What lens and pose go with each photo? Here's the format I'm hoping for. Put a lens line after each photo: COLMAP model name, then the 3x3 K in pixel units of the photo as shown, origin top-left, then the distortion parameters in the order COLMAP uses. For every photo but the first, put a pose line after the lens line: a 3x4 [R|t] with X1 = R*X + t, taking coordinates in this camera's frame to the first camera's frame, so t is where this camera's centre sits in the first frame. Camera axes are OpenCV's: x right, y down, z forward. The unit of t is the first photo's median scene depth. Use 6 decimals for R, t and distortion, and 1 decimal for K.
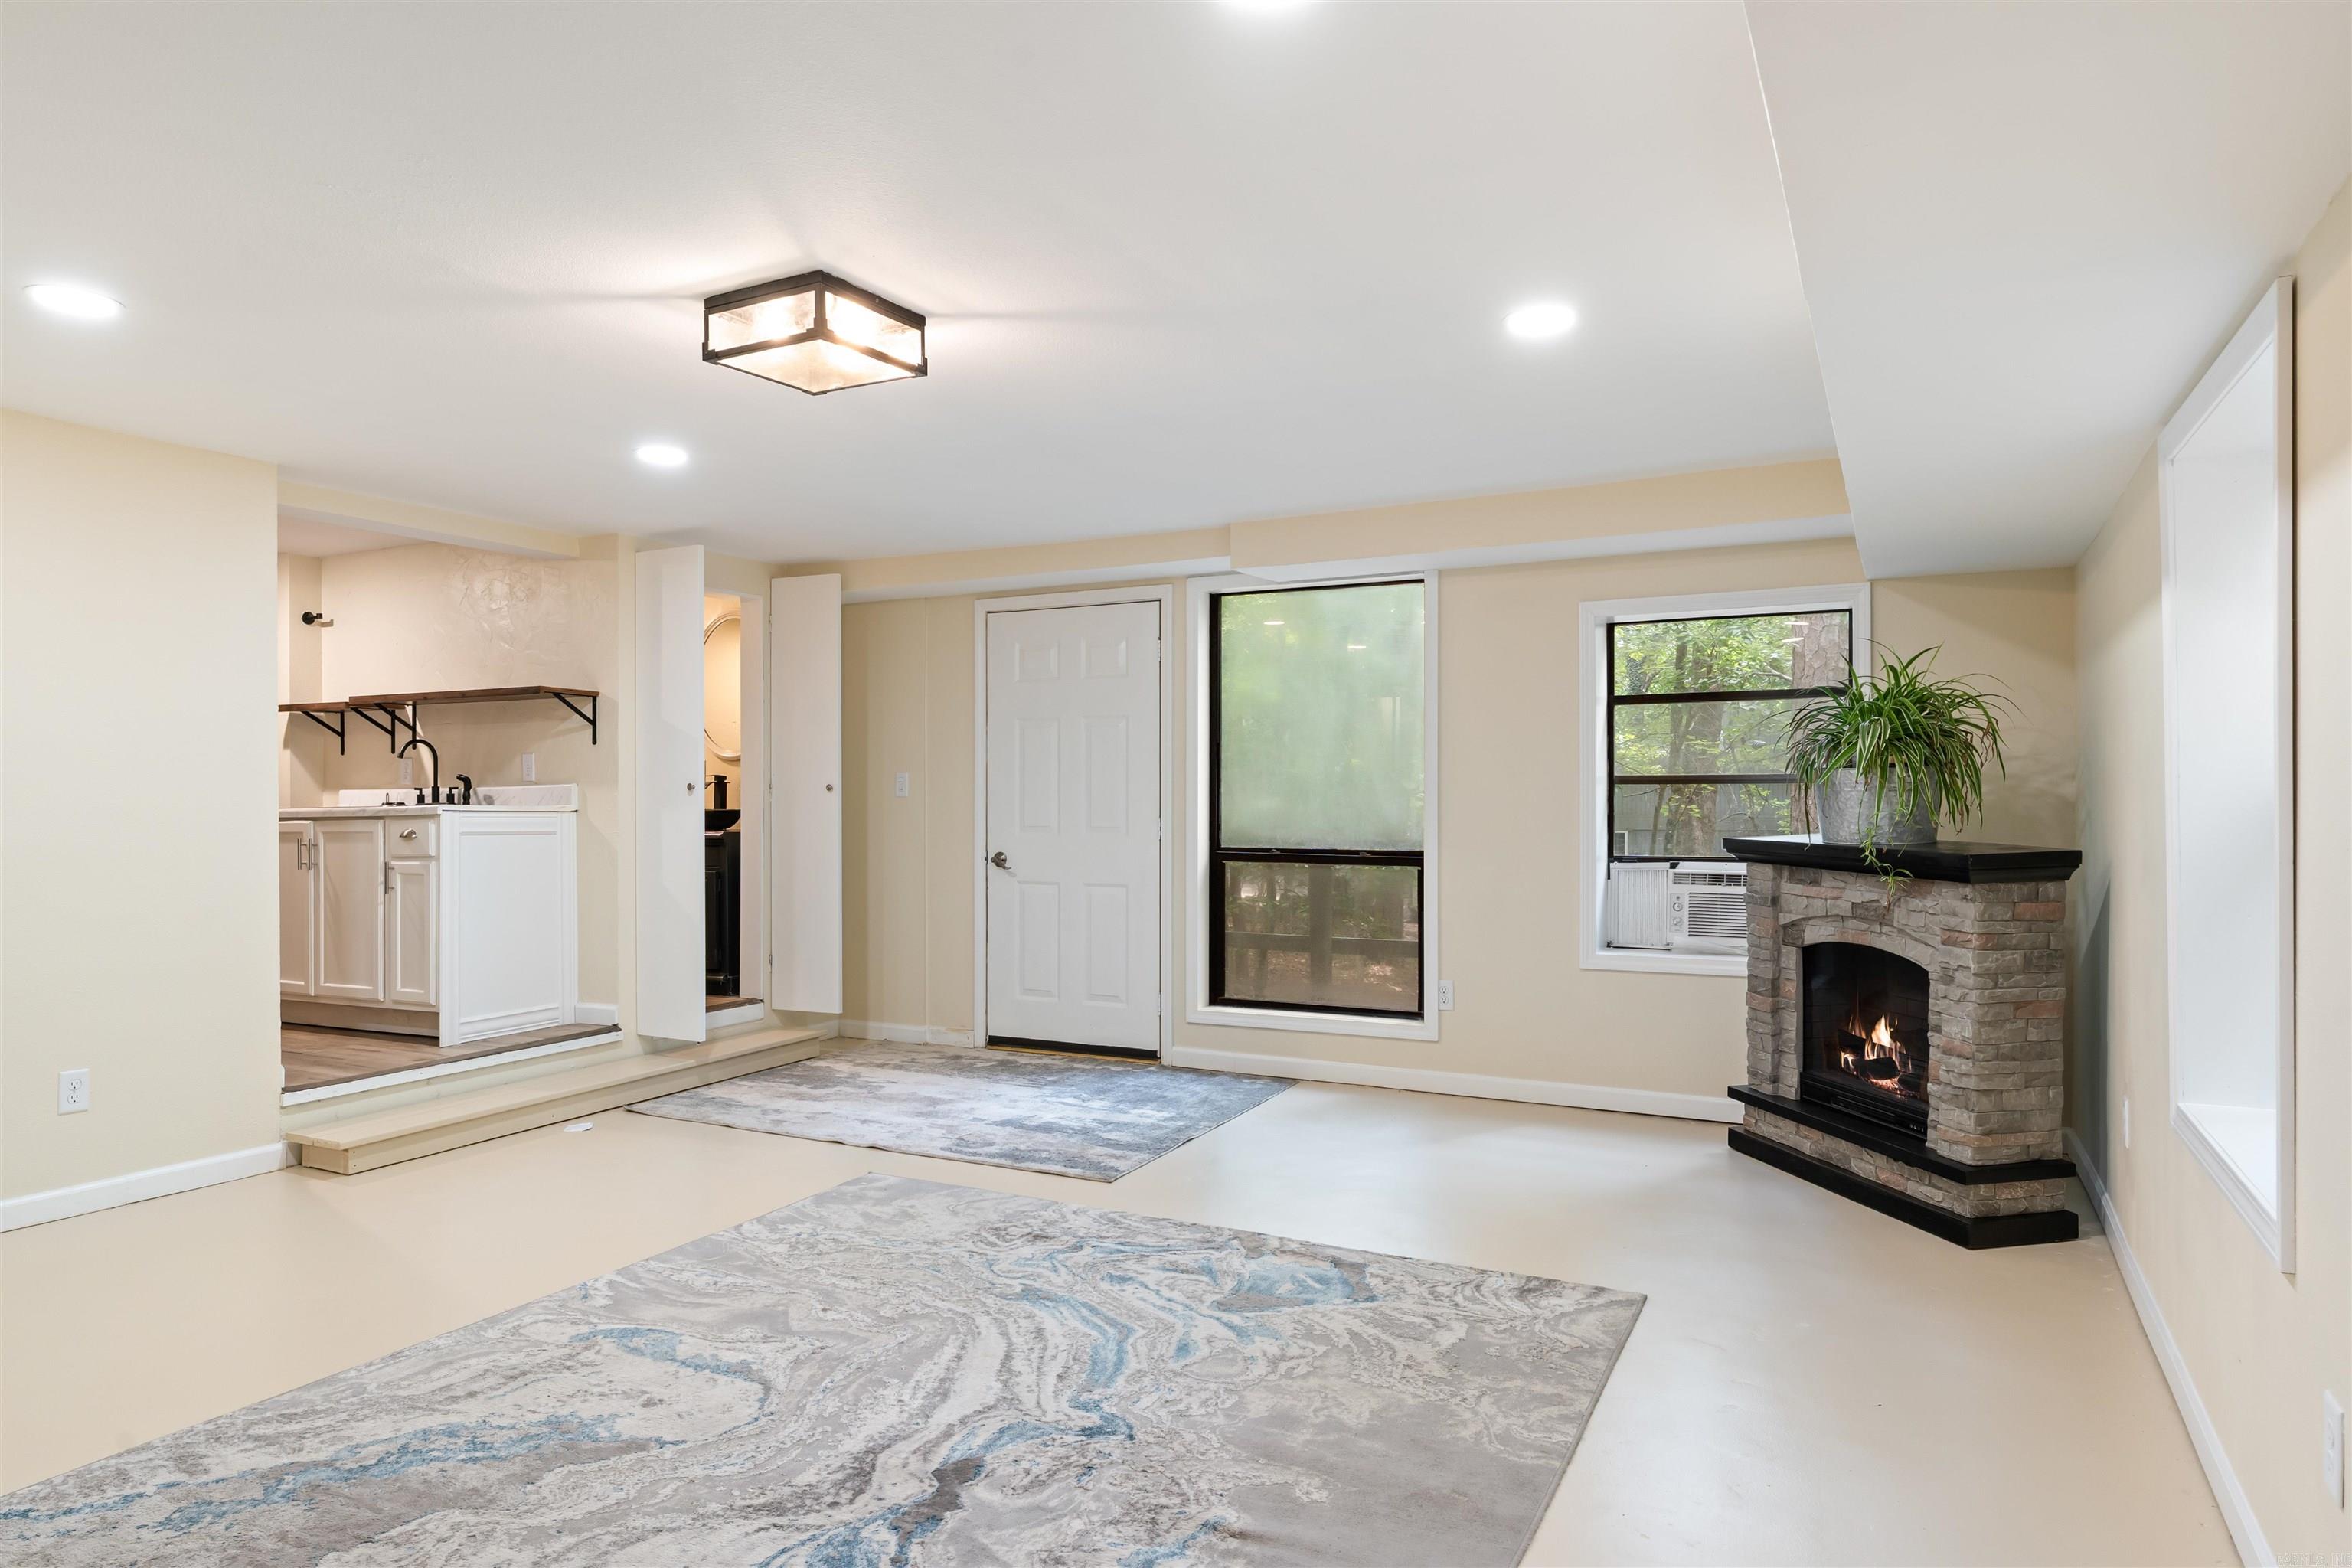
lens RADIAL K [[1445.6, 0, 1173.5], [0, 1445.6, 800.7], [0, 0, 1]] dist [-0.000997, -0.002349]
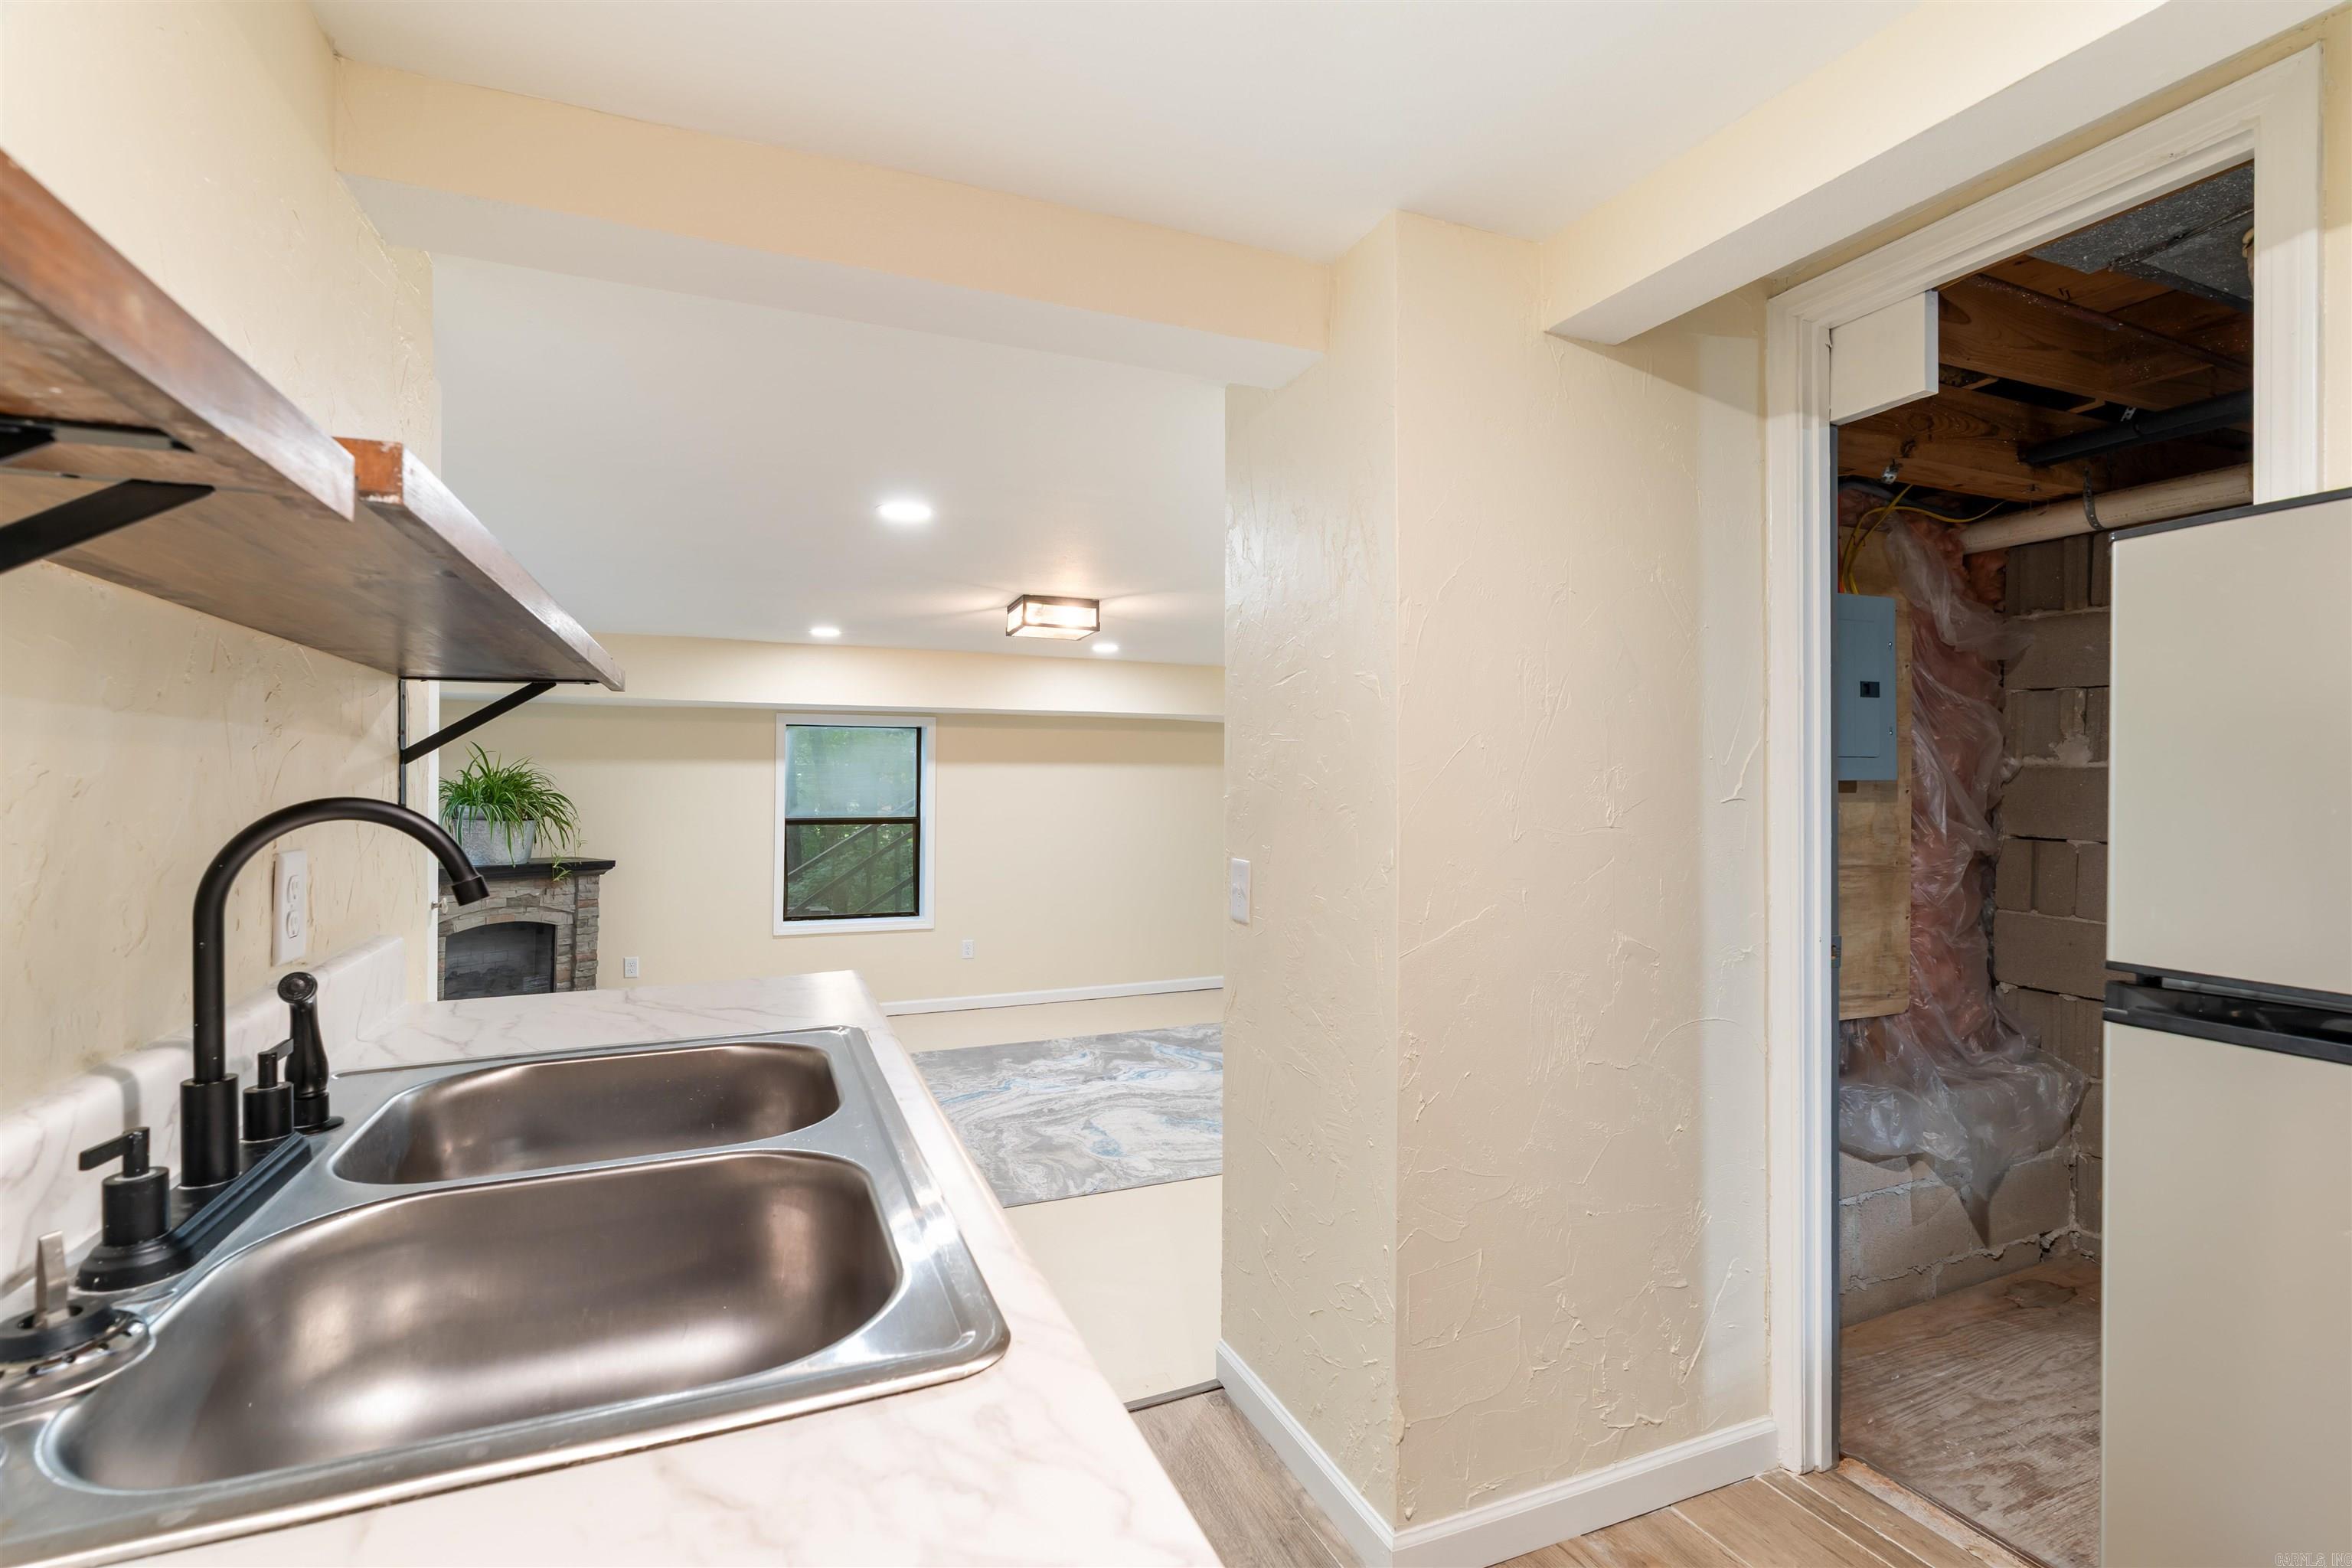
lens RADIAL K [[1075.1, 0, 1178.9], [0, 1075.1, 784.0], [0, 0, 1]] dist [-0.004509, -0.000089]
pose [[-0.767141, -0.003357, 0.641470, -0.896302], [-0.003249, 0.999994, 0.001348, -0.065573], [-0.641471, -0.001050, -0.767147, 1.357696]]
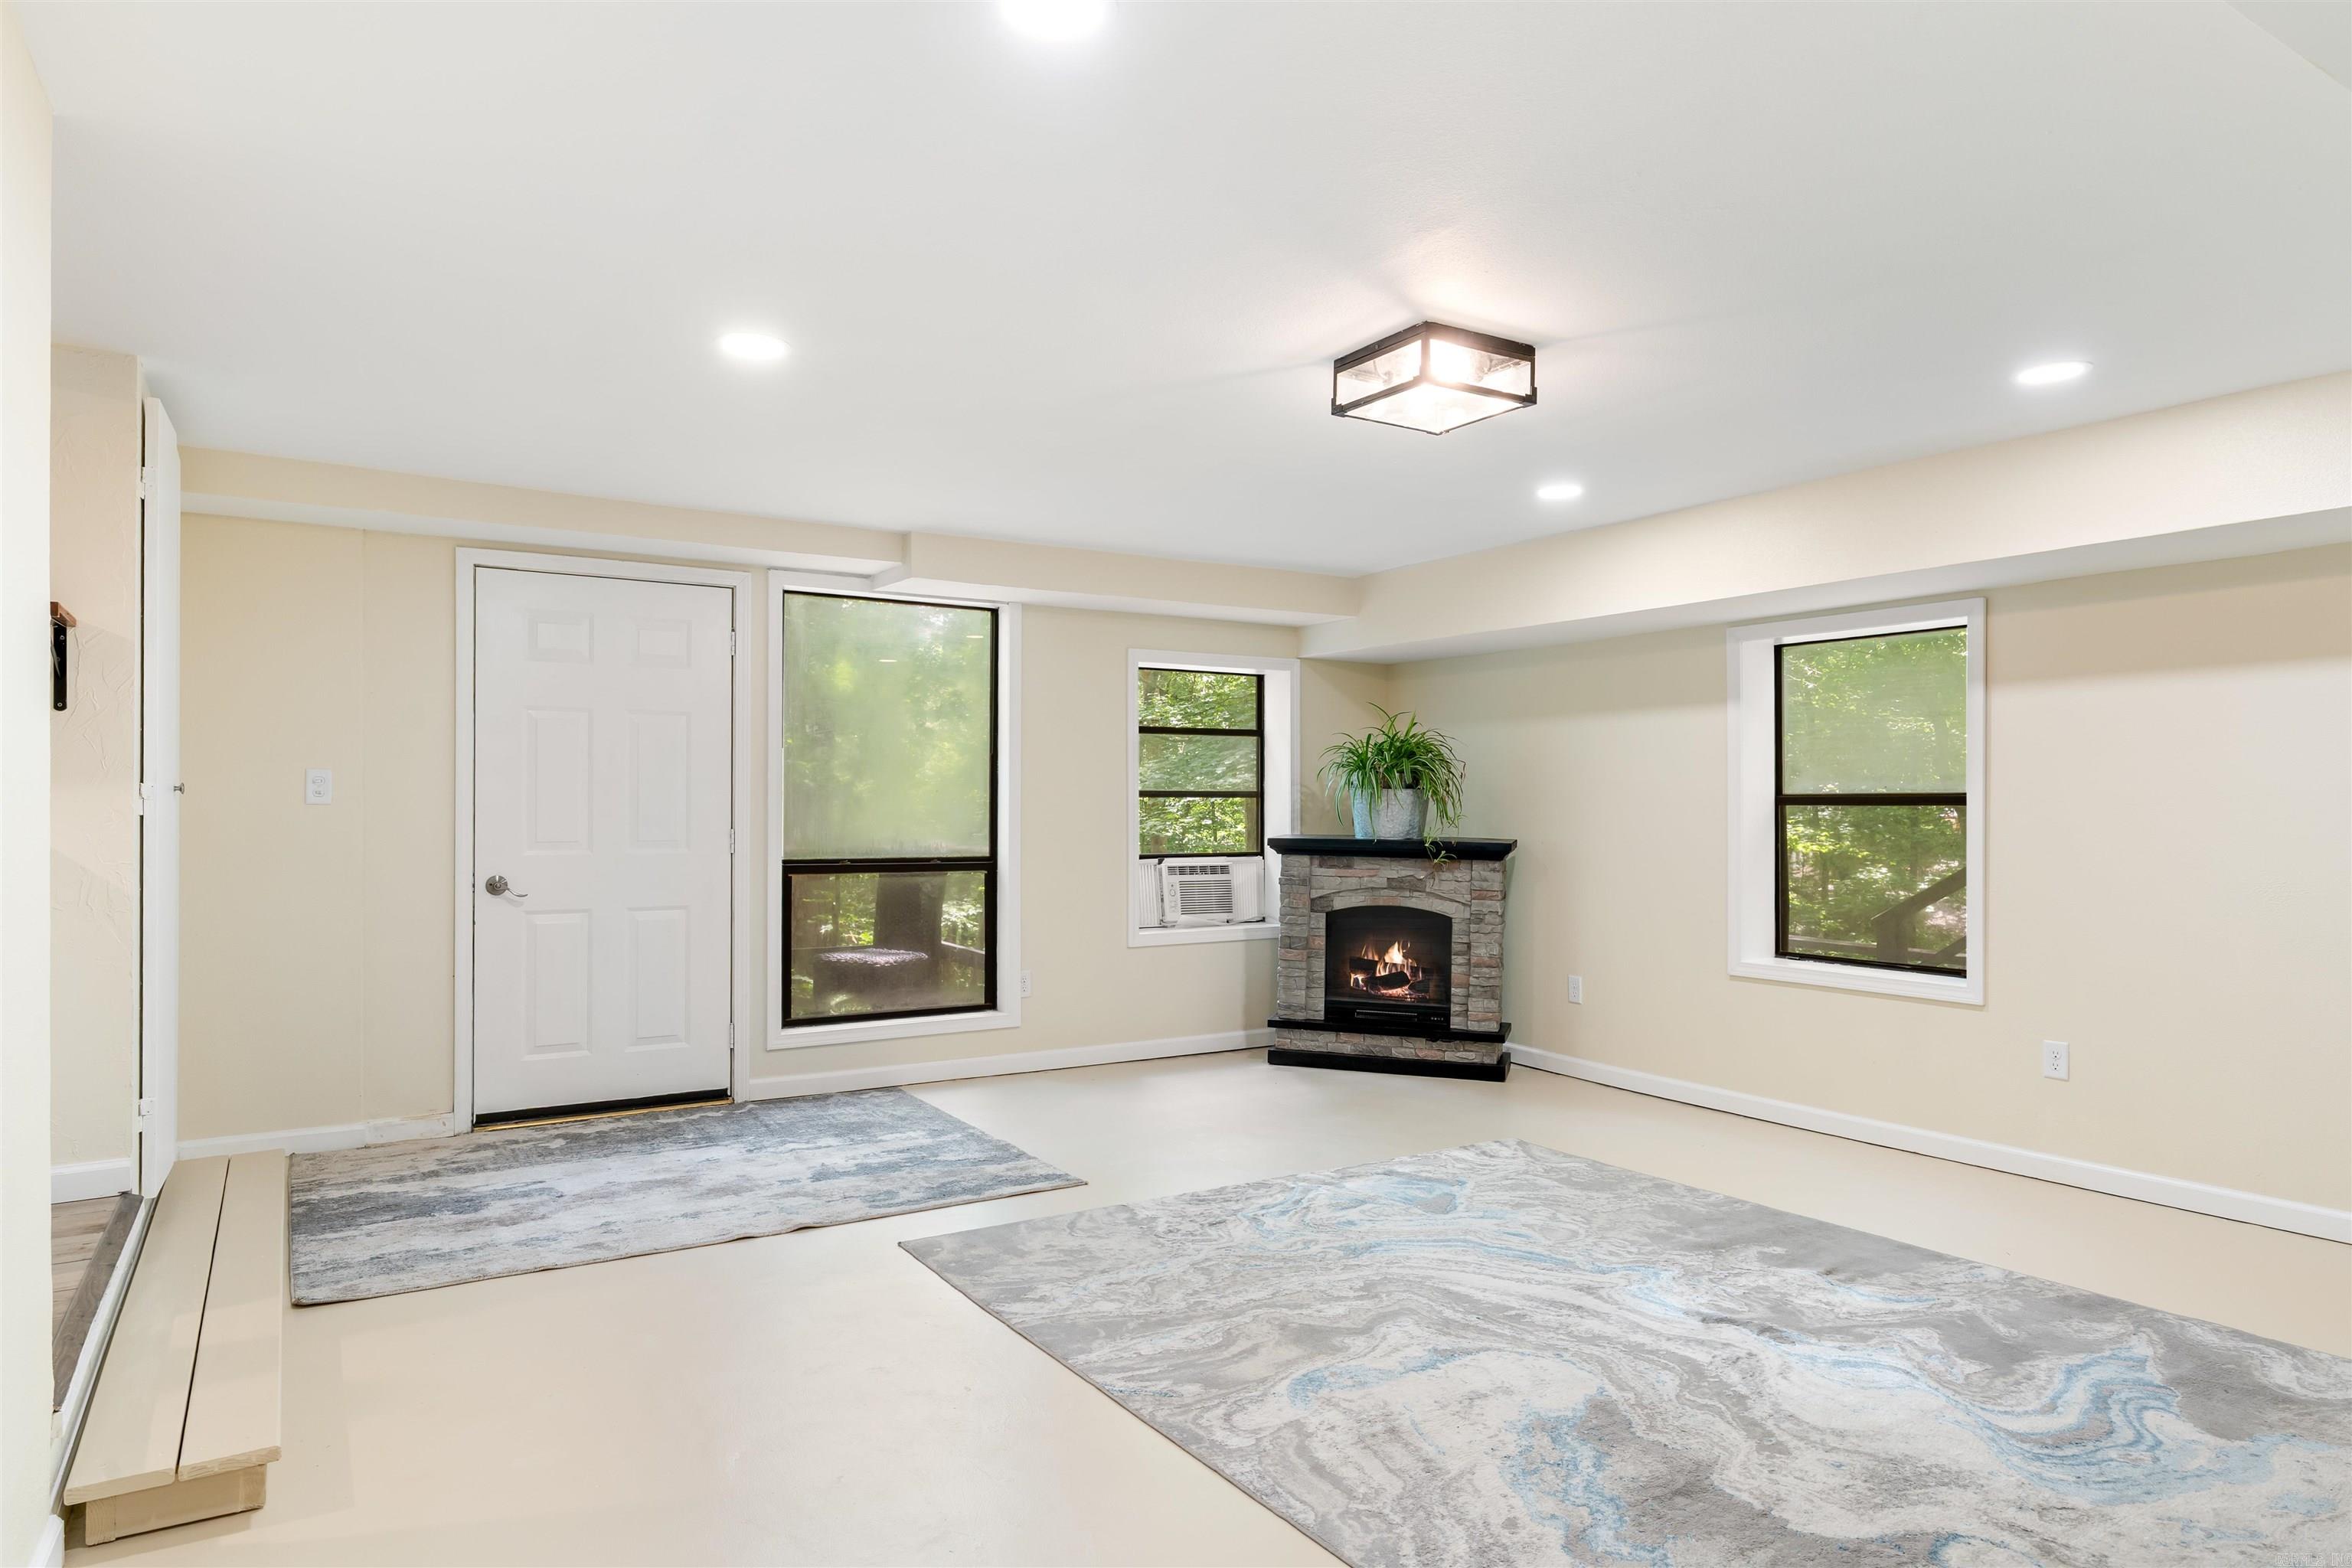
lens RADIAL K [[1382.0, 0, 1190.0], [0, 1382.0, 806.6], [0, 0, 1]] dist [-0.002456, -0.000425]
pose [[0.495813, 0.002475, 0.868426, -0.815917], [-0.000809, 0.999997, -0.002388, -0.000544], [-0.868429, 0.000482, 0.495813, 0.429418]]
